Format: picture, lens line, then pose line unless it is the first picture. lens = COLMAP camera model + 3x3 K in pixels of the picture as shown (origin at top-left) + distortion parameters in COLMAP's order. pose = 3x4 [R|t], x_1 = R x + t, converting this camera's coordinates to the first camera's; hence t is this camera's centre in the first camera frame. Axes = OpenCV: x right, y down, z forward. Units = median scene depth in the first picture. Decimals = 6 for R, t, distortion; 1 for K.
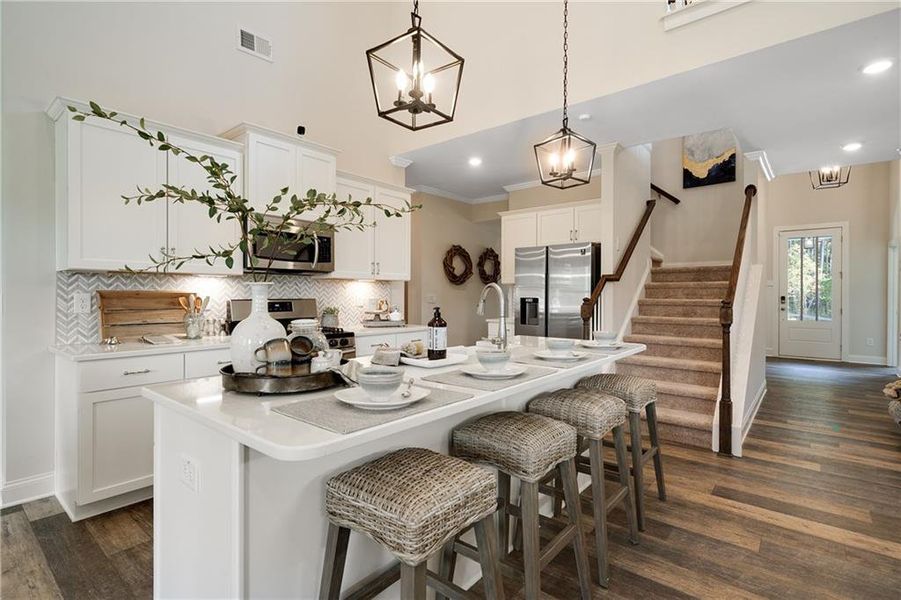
lens RADIAL K [[436.1, 0, 448.2], [0, 436.1, 293.7], [0, 0, 1]] dist [-0.001671, -0.000381]
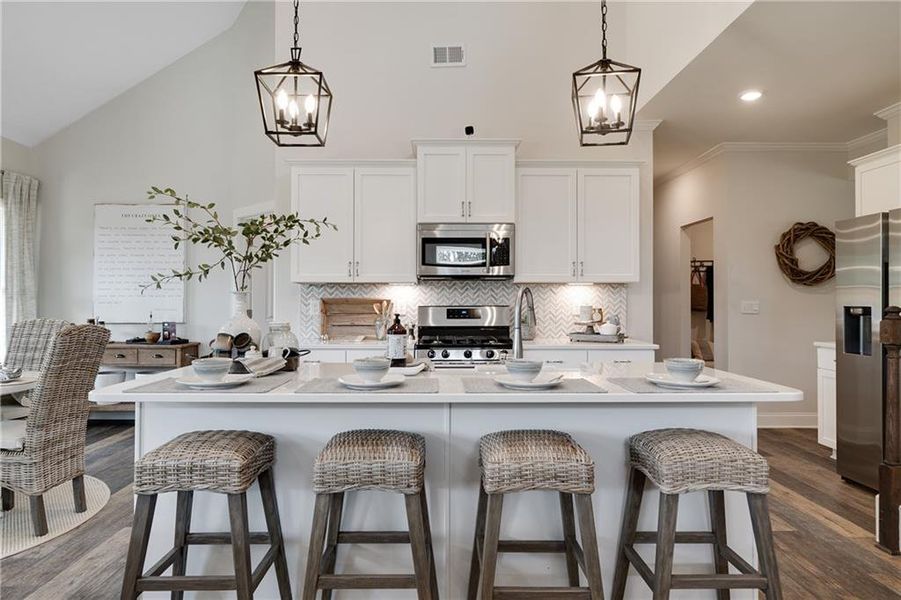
lens RADIAL K [[554.4, 0, 448.8], [0, 554.4, 292.6], [0, 0, 1]] dist [0.009840, 0.000457]
pose [[0.650146, -0.012340, -0.759709, 0.596939], [0.001029, 0.999881, -0.015361, 0.002182], [0.759809, 0.009205, 0.650081, 0.183823]]
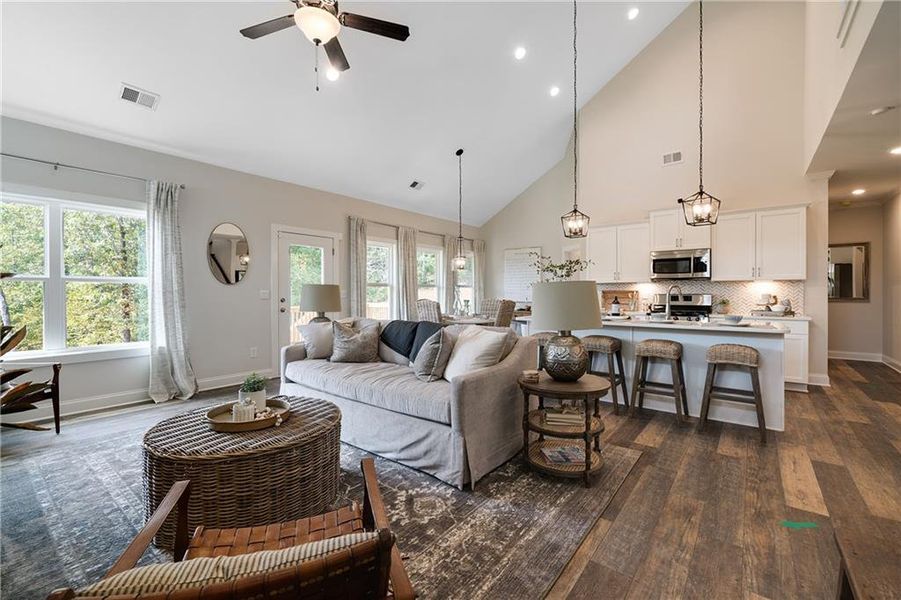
lens RADIAL K [[387.0, 0, 448.0], [0, 387.0, 292.7], [0, 0, 1]] dist [-0.001538, -0.000047]
pose [[0.028777, -0.000070, -0.999586, 1.322814], [0.003973, 0.999992, 0.000044, 0.003569], [0.999578, -0.003973, 0.028777, -0.012974]]
